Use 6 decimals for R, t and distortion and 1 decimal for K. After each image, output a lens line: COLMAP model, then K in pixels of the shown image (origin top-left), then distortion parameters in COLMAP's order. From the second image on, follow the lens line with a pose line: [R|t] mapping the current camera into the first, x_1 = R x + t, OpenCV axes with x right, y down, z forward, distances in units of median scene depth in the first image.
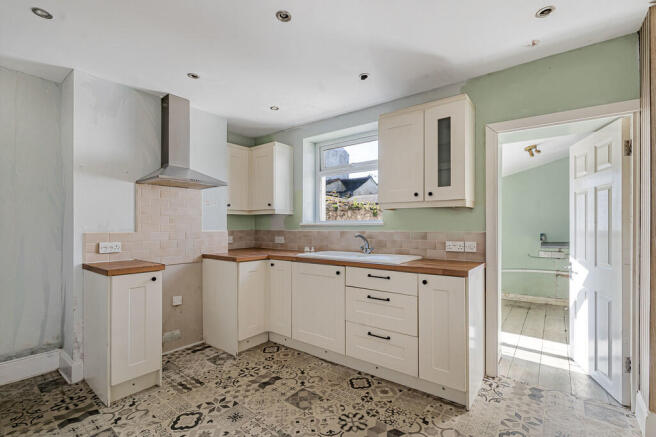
lens RADIAL K [[300.7, 0, 331.0], [0, 300.7, 223.1], [0, 0, 1]] dist [-0.001765, -0.001540]
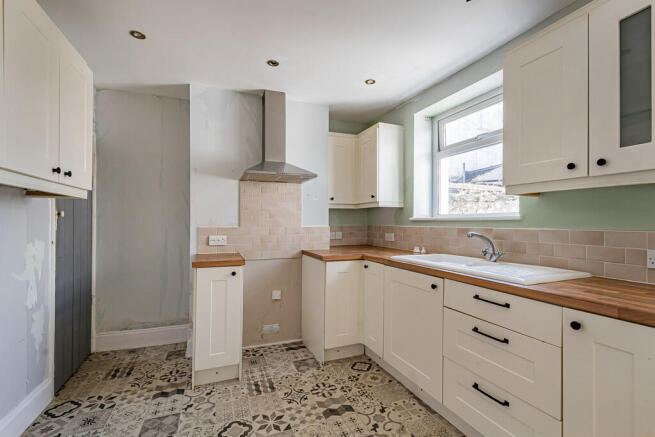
lens RADIAL K [[300.2, 0, 323.2], [0, 300.2, 222.1], [0, 0, 1]] dist [-0.001765, -0.001540]
pose [[0.859801, 0.002326, -0.510624, 0.146229], [0.004125, 0.999925, 0.011499, 0.002626], [0.510613, -0.011993, 0.859727, 0.230457]]
